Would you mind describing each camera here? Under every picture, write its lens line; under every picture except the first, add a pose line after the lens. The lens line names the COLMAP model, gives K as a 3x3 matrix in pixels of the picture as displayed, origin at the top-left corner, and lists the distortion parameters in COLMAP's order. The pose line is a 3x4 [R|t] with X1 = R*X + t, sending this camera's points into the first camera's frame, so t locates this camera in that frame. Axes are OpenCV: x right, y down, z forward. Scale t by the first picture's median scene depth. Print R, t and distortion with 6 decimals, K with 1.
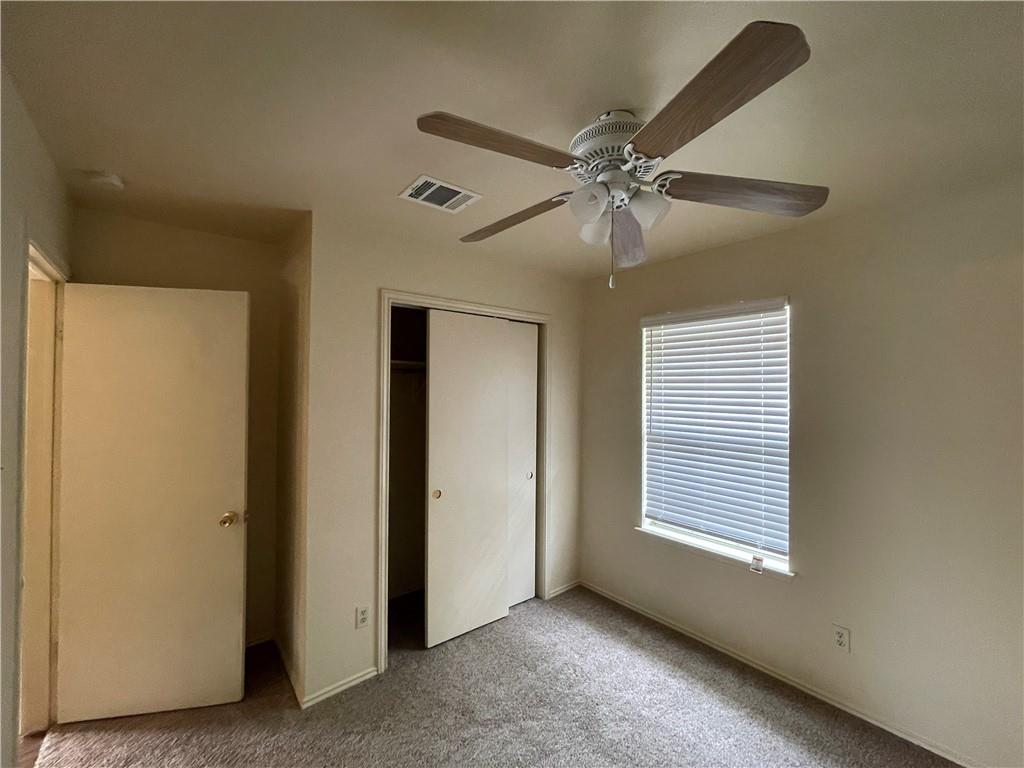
lens RADIAL K [[424.0, 0, 511.8], [0, 424.0, 387.0], [0, 0, 1]] dist [-0.001019, 0.000555]
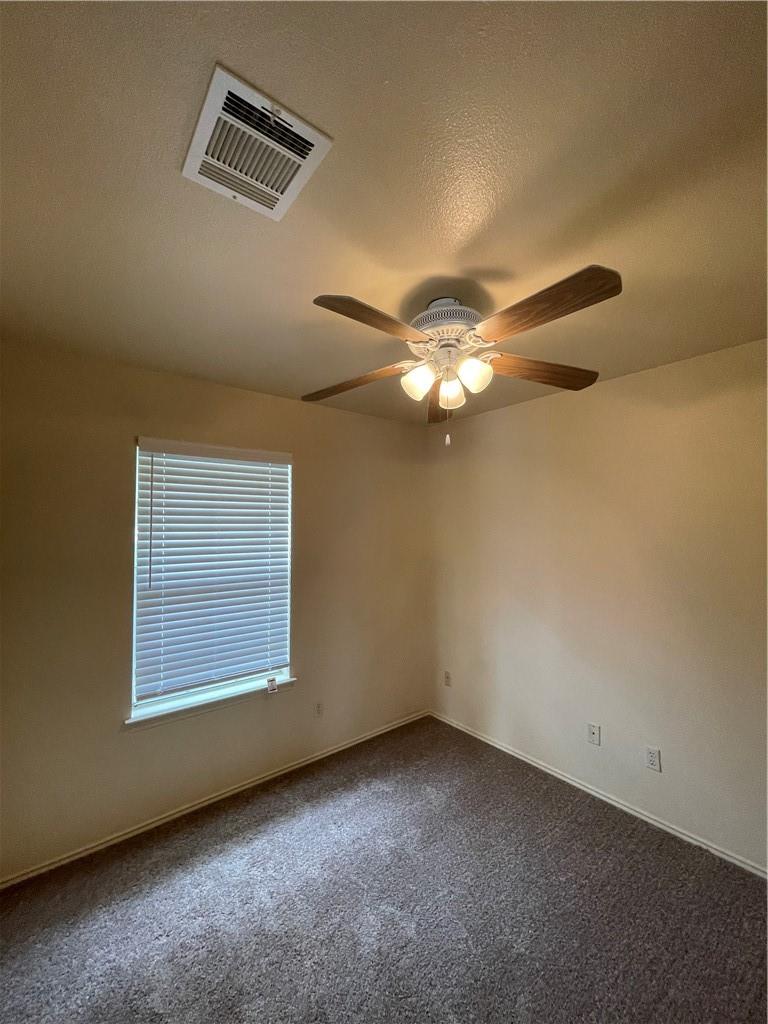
lens RADIAL K [[418.2, 0, 384.0], [0, 418.2, 512.0], [0, 0, 1]] dist [-0.000970, 0.000143]
pose [[0.009212, 0.027848, 0.999570, -0.509573], [0.001854, 0.999610, -0.027867, -0.008717], [-0.999956, 0.002110, 0.009157, 0.651973]]
